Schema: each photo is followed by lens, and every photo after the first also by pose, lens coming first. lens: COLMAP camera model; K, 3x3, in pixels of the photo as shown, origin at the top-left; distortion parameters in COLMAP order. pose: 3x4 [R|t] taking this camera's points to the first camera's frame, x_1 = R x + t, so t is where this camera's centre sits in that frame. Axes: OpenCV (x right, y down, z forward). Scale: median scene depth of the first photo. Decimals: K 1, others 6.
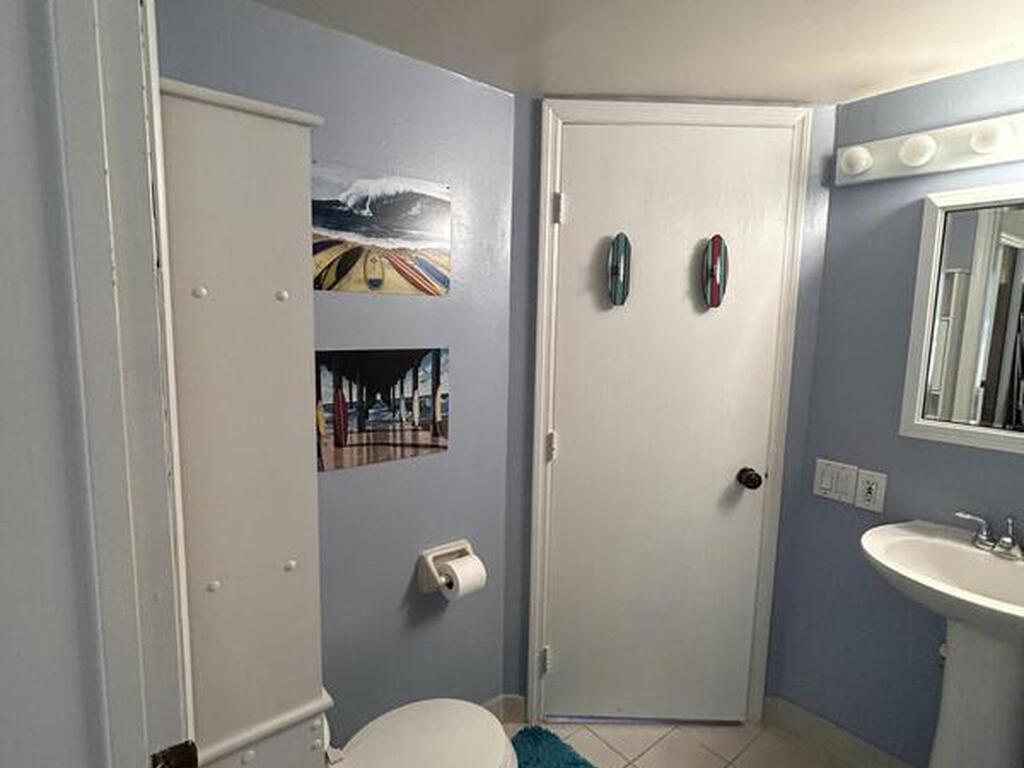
lens RADIAL K [[550.2, 0, 512.0], [0, 550.2, 384.0], [0, 0, 1]] dist [-0.000837, 0.000322]
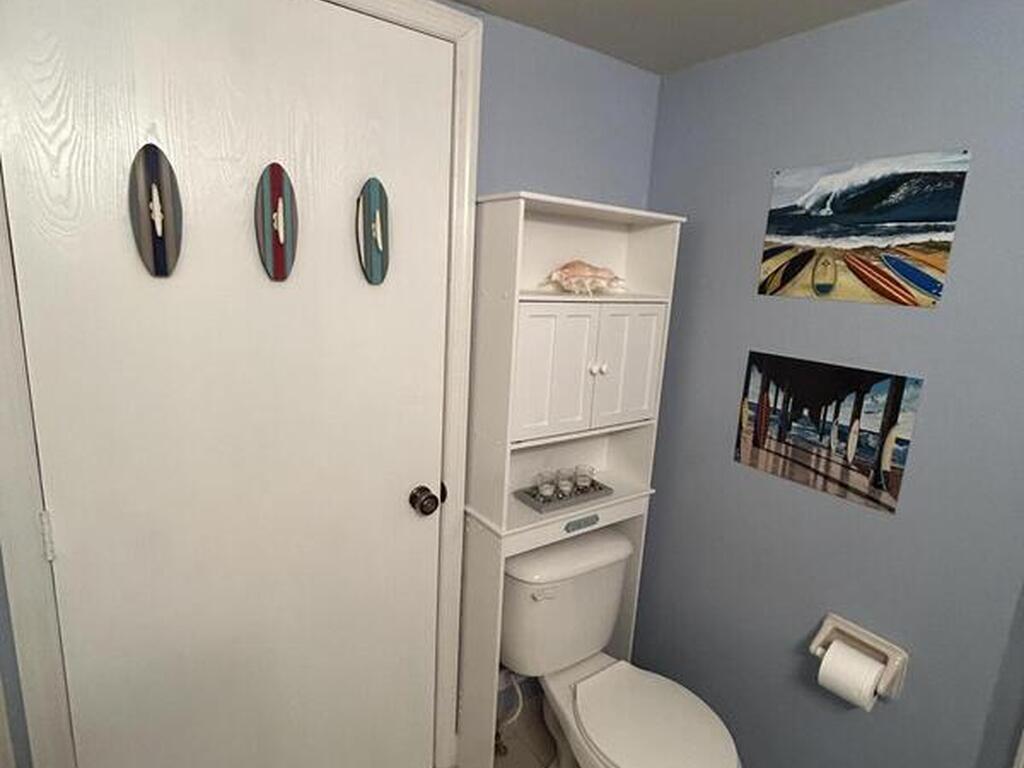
lens RADIAL K [[550.2, 0, 512.0], [0, 550.2, 384.0], [0, 0, 1]] dist [-0.000837, 0.000322]
pose [[-0.065845, 0.177660, -0.981887, 0.692650], [-0.182978, 0.965186, 0.186909, -0.105802], [0.980910, 0.191971, -0.031044, 0.547787]]
